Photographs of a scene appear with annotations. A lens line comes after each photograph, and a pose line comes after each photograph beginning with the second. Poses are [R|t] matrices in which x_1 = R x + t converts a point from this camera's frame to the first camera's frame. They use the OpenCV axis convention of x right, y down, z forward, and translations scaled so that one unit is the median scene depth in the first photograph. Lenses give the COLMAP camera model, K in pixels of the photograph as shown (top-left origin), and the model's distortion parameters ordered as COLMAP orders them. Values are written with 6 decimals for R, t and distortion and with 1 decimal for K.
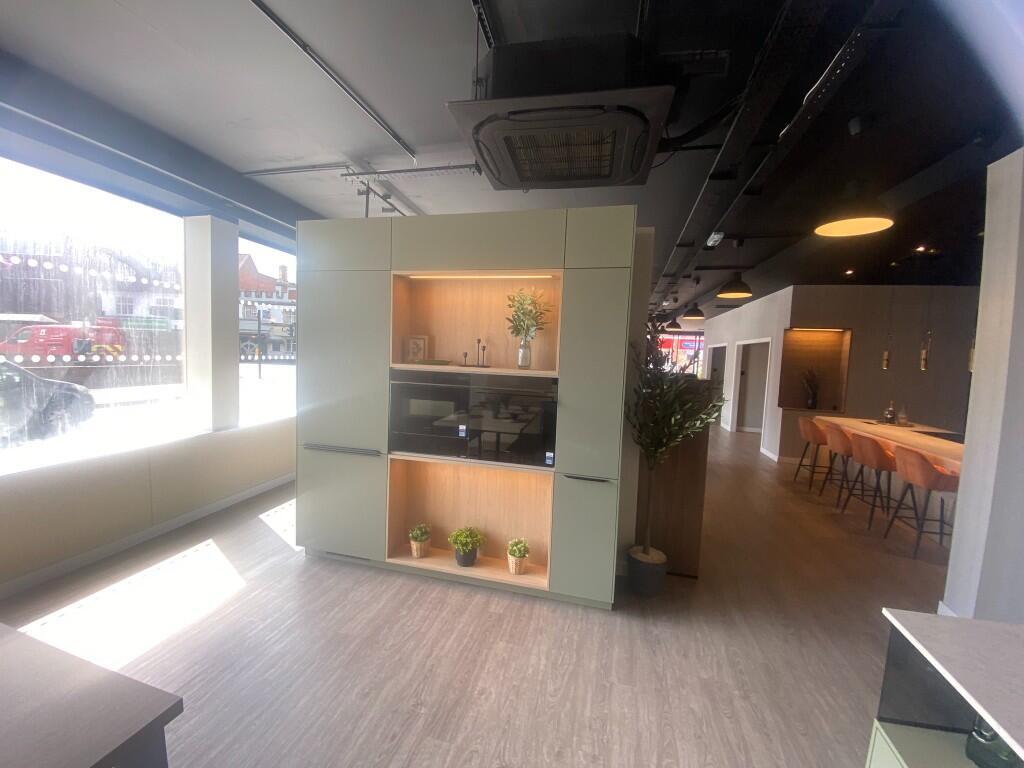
lens RADIAL K [[419.9, 0, 514.9], [0, 419.9, 376.7], [0, 0, 1]] dist [-0.001223, -0.000082]
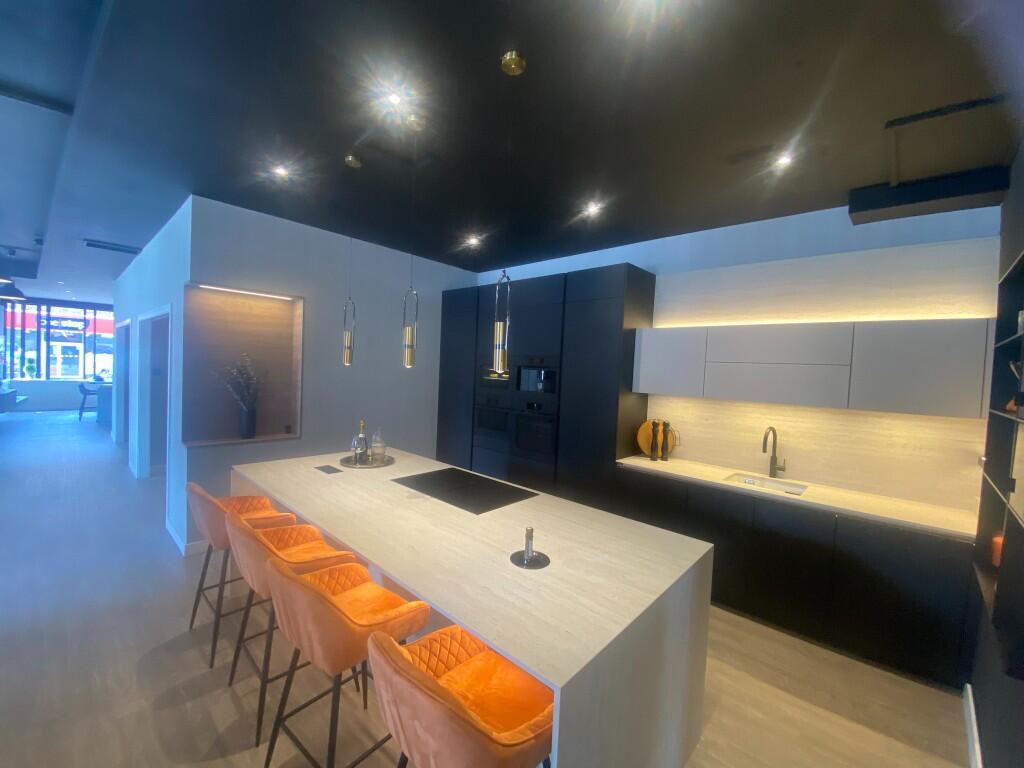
lens RADIAL K [[419.9, 0, 510.1], [0, 419.9, 377.6], [0, 0, 1]] dist [-0.001223, -0.000082]
pose [[0.484112, -0.050940, 0.873522, 0.404093], [0.031757, 0.998669, 0.040638, -0.014258], [-0.874429, 0.008067, 0.485086, 0.441364]]
